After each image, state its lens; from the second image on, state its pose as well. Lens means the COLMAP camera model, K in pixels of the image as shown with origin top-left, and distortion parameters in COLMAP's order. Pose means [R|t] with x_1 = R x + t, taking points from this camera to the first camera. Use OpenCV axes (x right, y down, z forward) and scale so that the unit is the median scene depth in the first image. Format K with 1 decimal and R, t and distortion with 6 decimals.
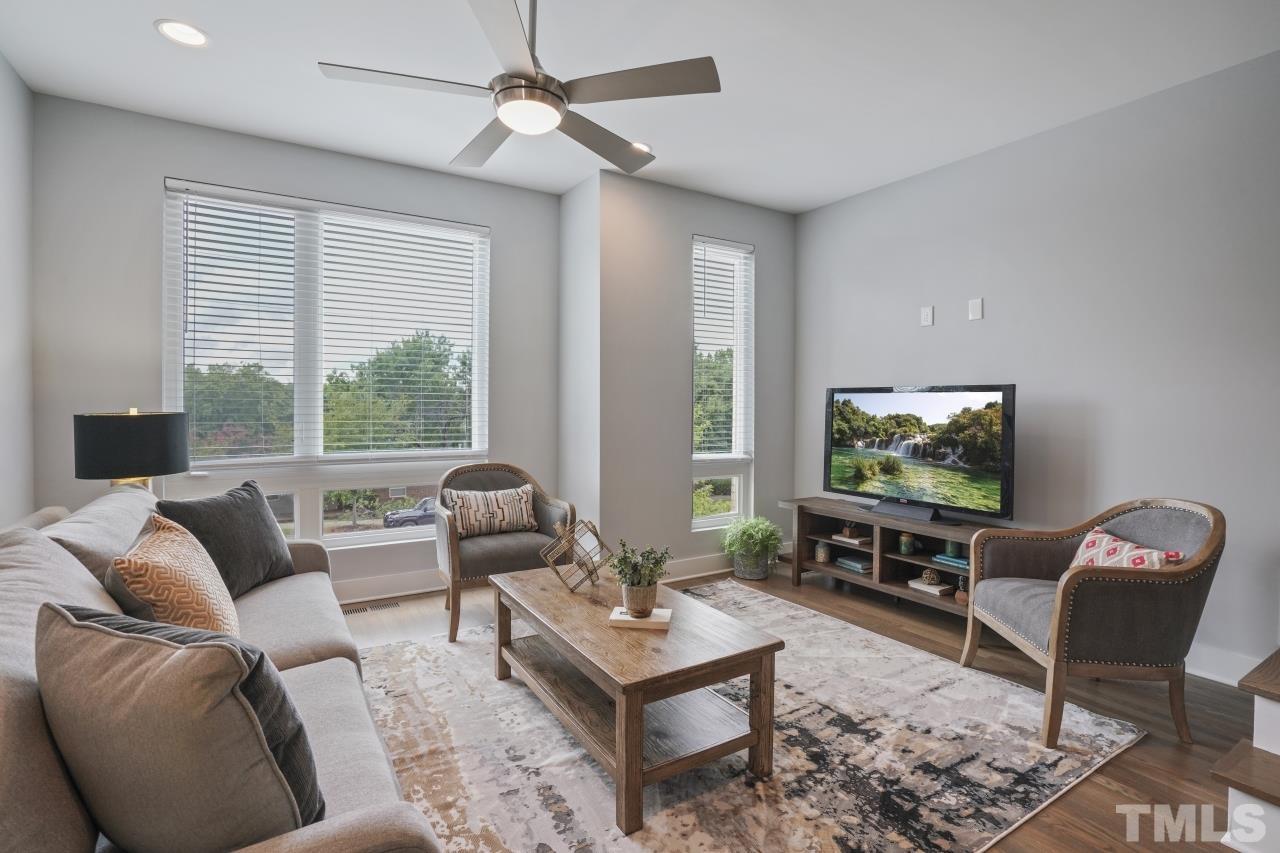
lens RADIAL K [[603.8, 0, 640.0], [0, 603.8, 426.5], [0, 0, 1]] dist [-0.057936, 0.026196]
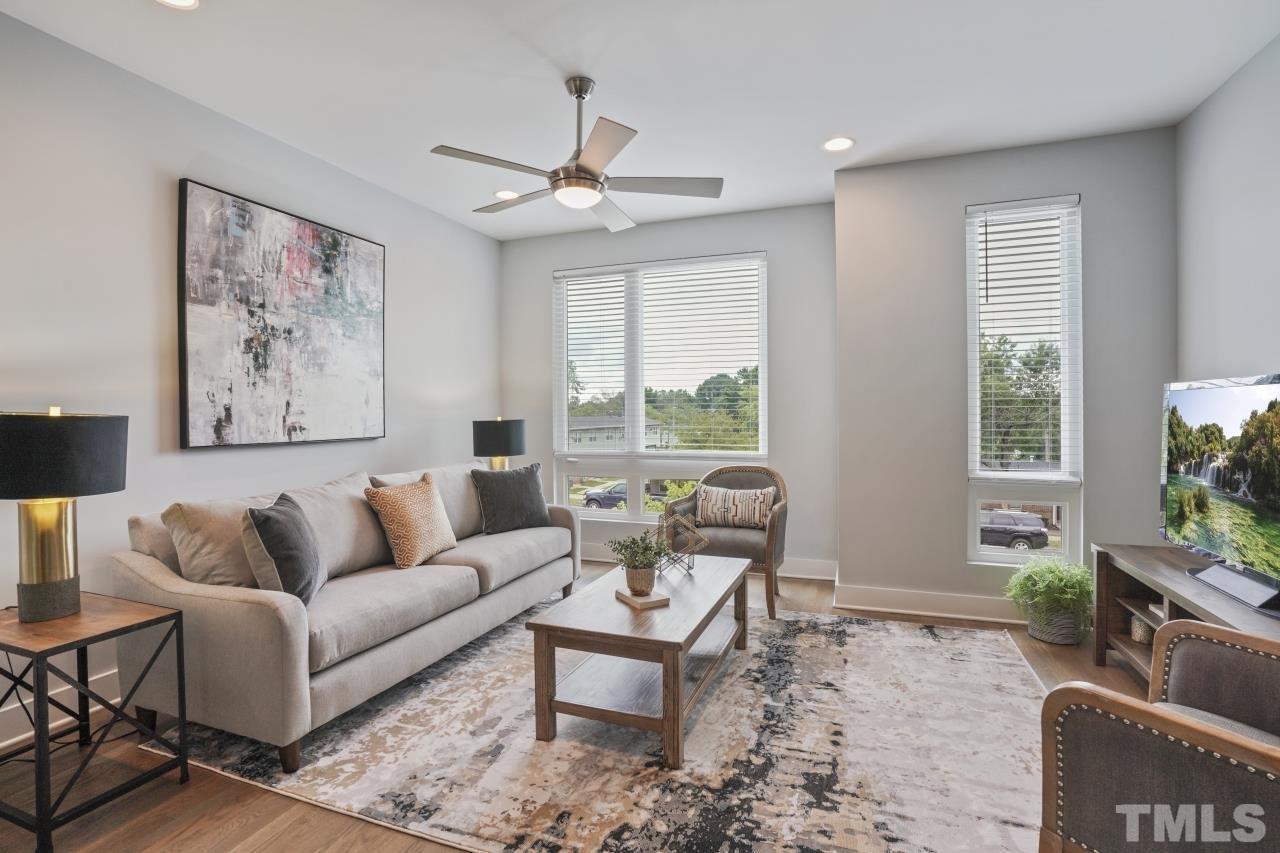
lens RADIAL K [[603.8, 0, 640.0], [0, 603.8, 426.5], [0, 0, 1]] dist [-0.057936, 0.026196]
pose [[0.606044, 0.006846, -0.795401, 0.550005], [-0.016340, 0.999859, -0.003844, -0.003390], [0.795263, 0.015326, 0.606071, 0.171967]]
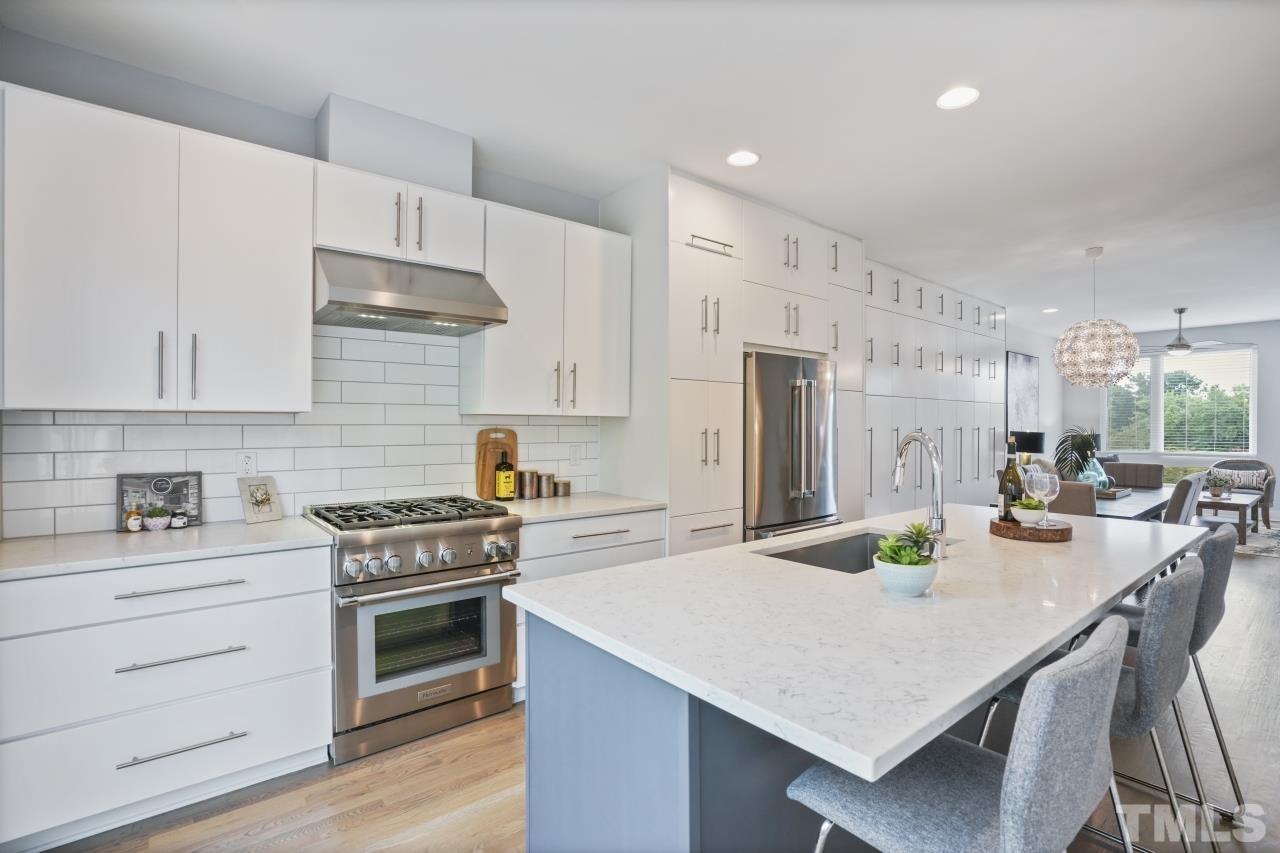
lens RADIAL K [[603.8, 0, 640.0], [0, 603.8, 426.5], [0, 0, 1]] dist [-0.057936, 0.026196]
pose [[0.118554, -0.001047, -0.992947, 1.659228], [-0.036446, 0.999321, -0.005405, 0.035943], [0.992279, 0.036830, 0.118435, -1.476496]]
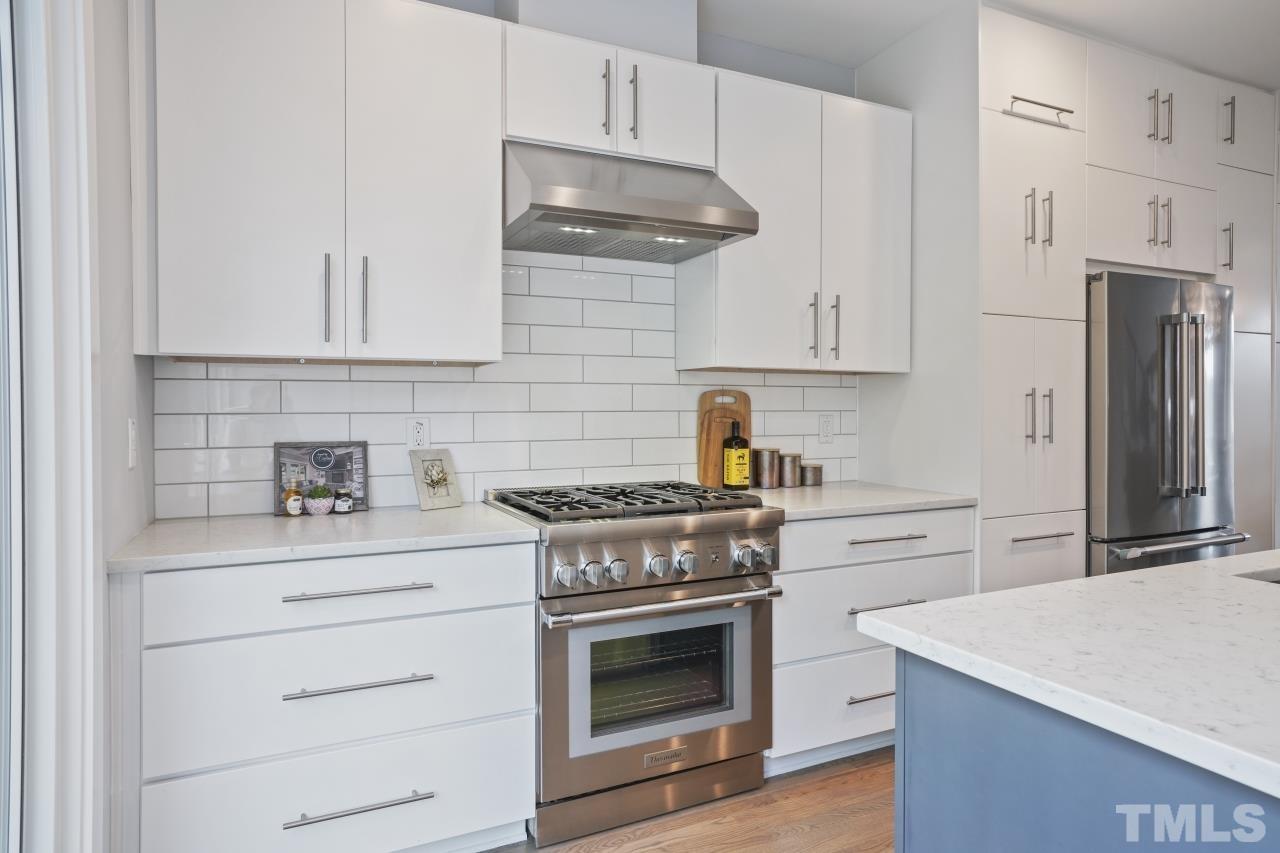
lens RADIAL K [[753.4, 0, 637.0], [0, 753.4, 410.6], [0, 0, 1]] dist [-0.036198, 0.046264]
pose [[-0.120205, -0.001570, -0.992748, 1.552404], [-0.033071, 0.999450, 0.002424, 0.067654], [0.992198, 0.033123, -0.120191, -1.584675]]
